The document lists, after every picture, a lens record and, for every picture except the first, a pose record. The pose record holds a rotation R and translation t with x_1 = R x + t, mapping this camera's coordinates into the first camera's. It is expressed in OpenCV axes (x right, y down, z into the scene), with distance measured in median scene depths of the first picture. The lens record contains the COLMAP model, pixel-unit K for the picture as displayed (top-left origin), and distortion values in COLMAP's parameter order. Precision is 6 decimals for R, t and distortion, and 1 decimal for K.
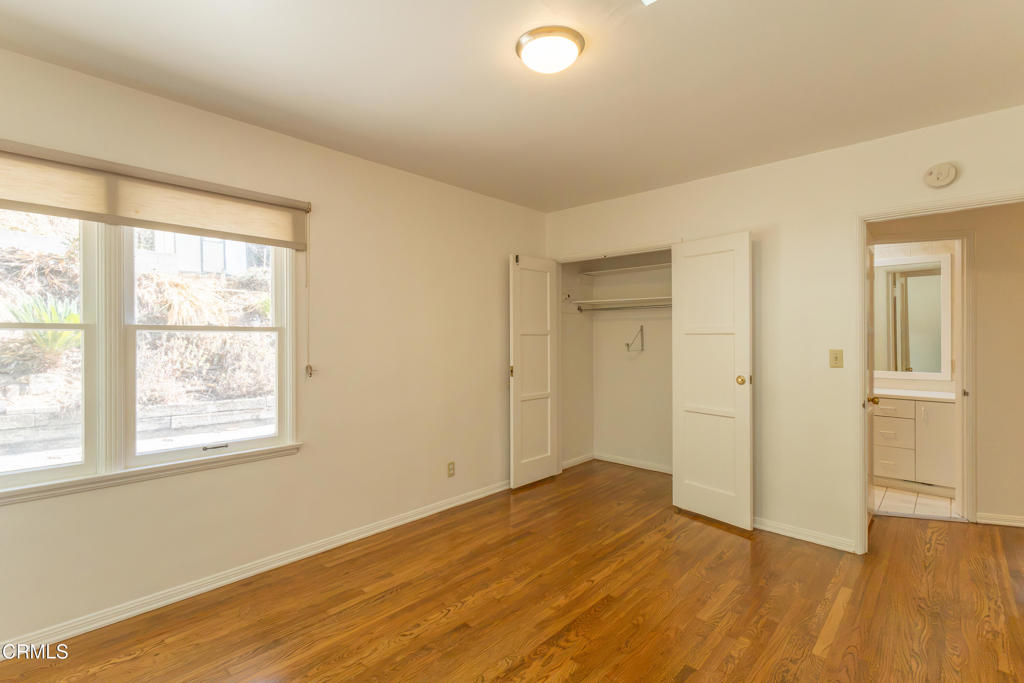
lens RADIAL K [[467.8, 0, 513.4], [0, 467.8, 340.4], [0, 0, 1]] dist [-0.009038, -0.000533]
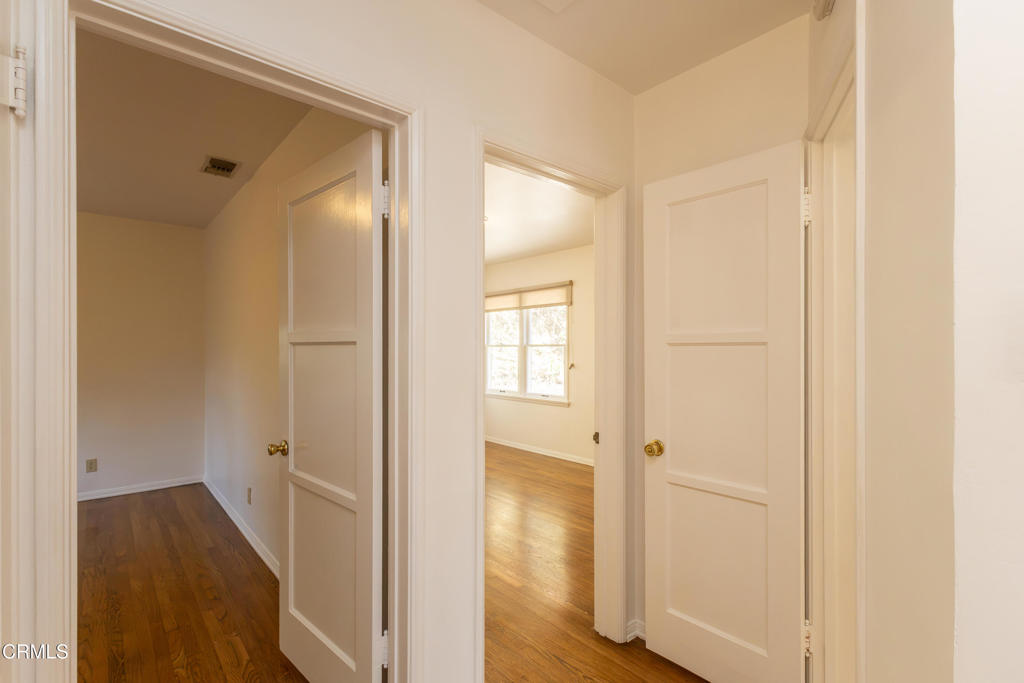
lens RADIAL K [[467.8, 0, 514.3], [0, 467.8, 345.6], [0, 0, 1]] dist [-0.009038, -0.000533]
pose [[-0.097797, -0.004816, -0.995195, 1.822167], [0.000594, 0.999988, -0.004898, -0.013215], [0.995206, -0.001070, -0.097793, 1.126830]]
